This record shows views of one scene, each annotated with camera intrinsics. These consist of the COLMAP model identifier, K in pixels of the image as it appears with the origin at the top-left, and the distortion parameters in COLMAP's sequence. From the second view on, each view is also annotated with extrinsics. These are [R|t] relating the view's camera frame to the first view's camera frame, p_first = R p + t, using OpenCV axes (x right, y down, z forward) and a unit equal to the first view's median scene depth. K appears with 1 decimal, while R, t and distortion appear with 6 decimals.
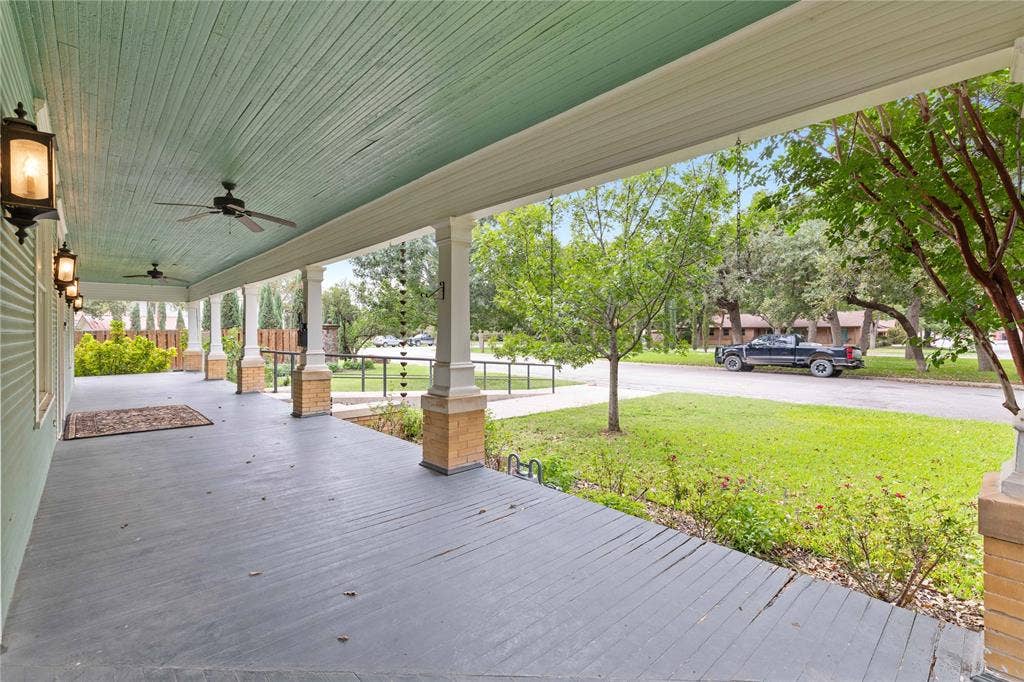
lens RADIAL K [[447.0, 0, 510.2], [0, 447.0, 340.8], [0, 0, 1]] dist [0.001813, 0.000132]
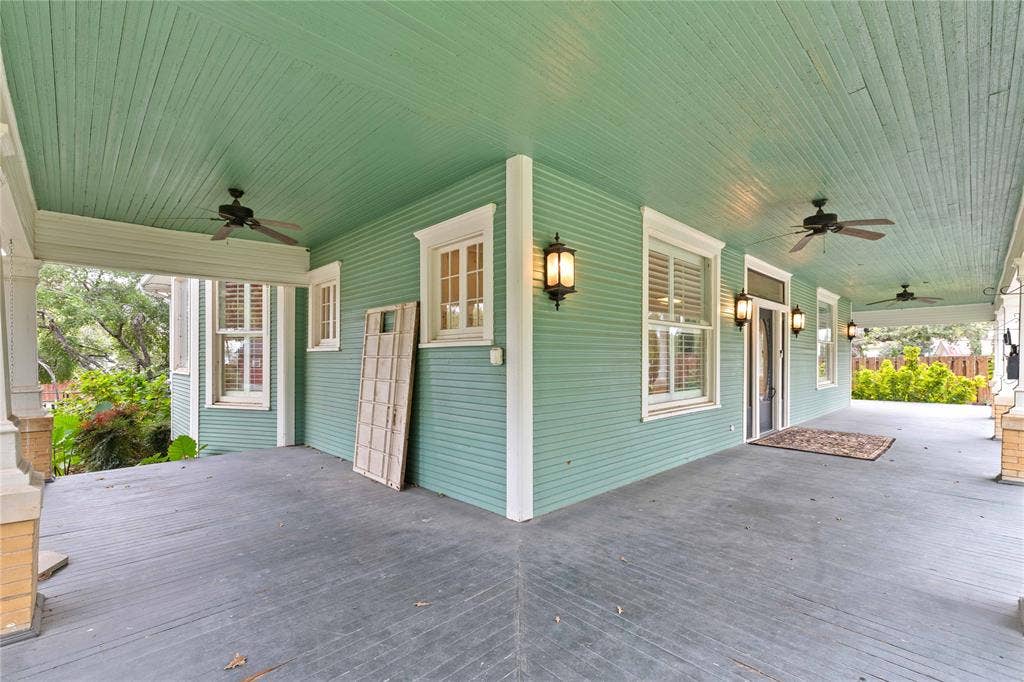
lens RADIAL K [[452.8, 0, 504.0], [0, 452.8, 365.2], [0, 0, 1]] dist [0.000977, -0.000016]
pose [[0.009207, 0.013089, -0.999872, 0.149861], [-0.017135, 0.999770, 0.012930, -0.002904], [0.999811, 0.017014, 0.009429, 0.155634]]
